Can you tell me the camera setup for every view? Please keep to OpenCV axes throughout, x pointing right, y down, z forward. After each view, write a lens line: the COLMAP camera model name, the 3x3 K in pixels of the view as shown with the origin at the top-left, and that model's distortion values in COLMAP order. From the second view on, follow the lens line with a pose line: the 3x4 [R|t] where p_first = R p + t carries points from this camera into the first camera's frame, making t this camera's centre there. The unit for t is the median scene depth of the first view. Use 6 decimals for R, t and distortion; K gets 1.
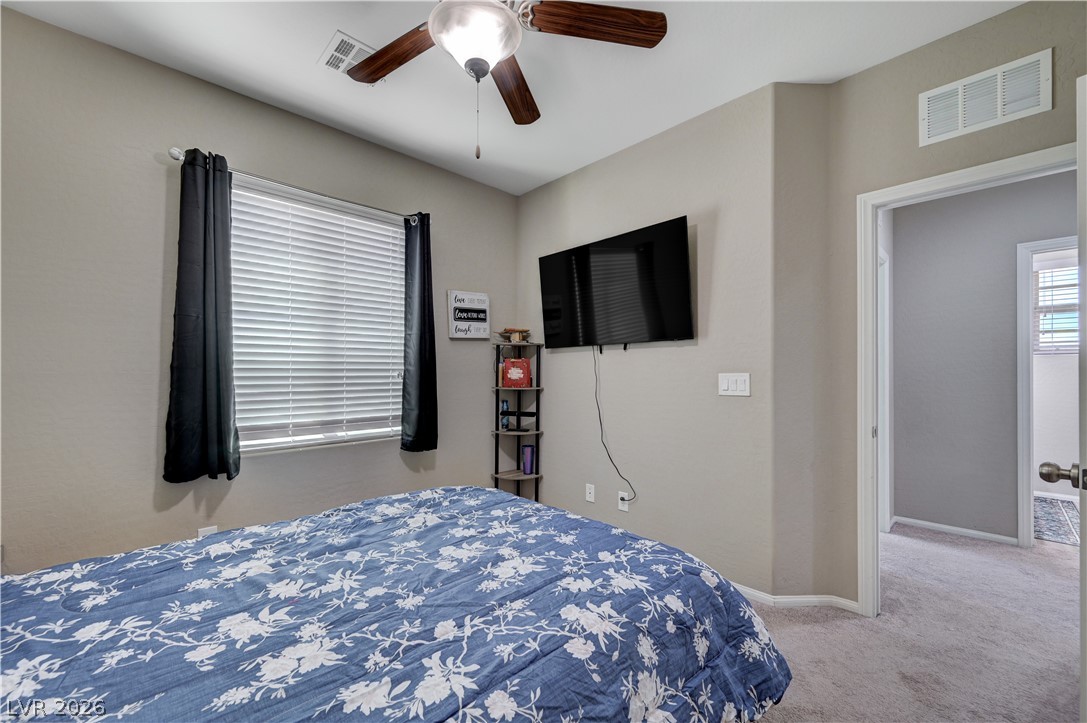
lens RADIAL K [[434.9, 0, 552.4], [0, 434.9, 368.8], [0, 0, 1]] dist [-0.003596, 0.001271]
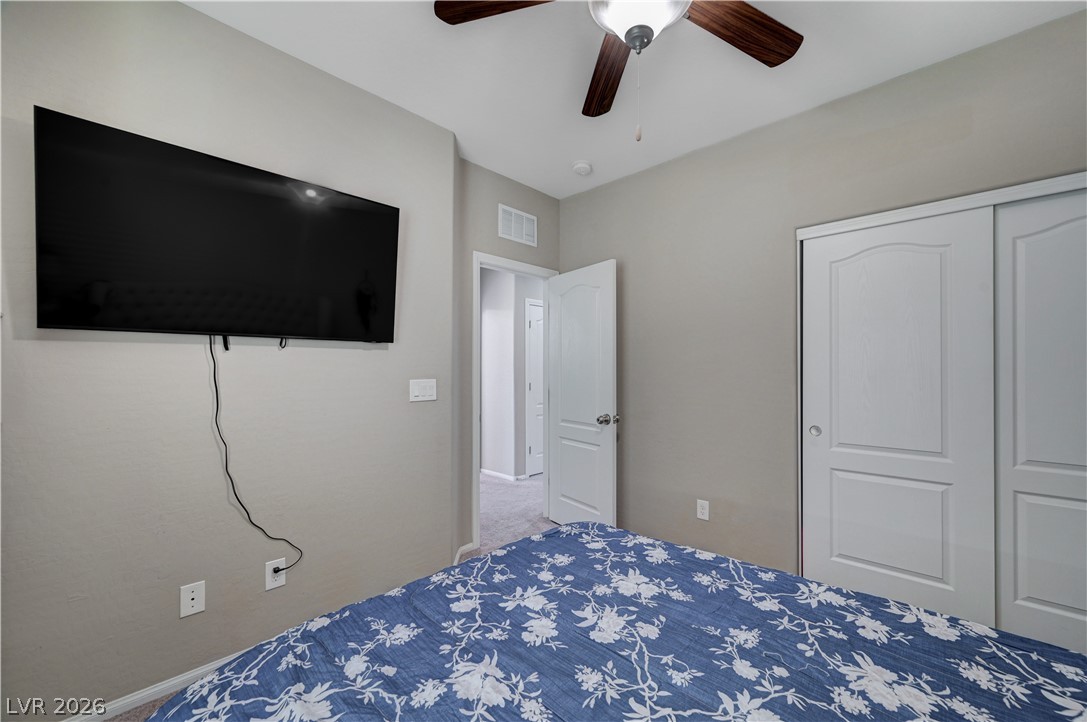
lens RADIAL K [[434.9, 0, 540.8], [0, 434.9, 366.0], [0, 0, 1]] dist [-0.003596, 0.001271]
pose [[-0.029389, 0.010824, 0.999509, -0.614989], [-0.004691, 0.999929, -0.010967, -0.011450], [-0.999557, -0.005011, -0.029336, 0.724826]]
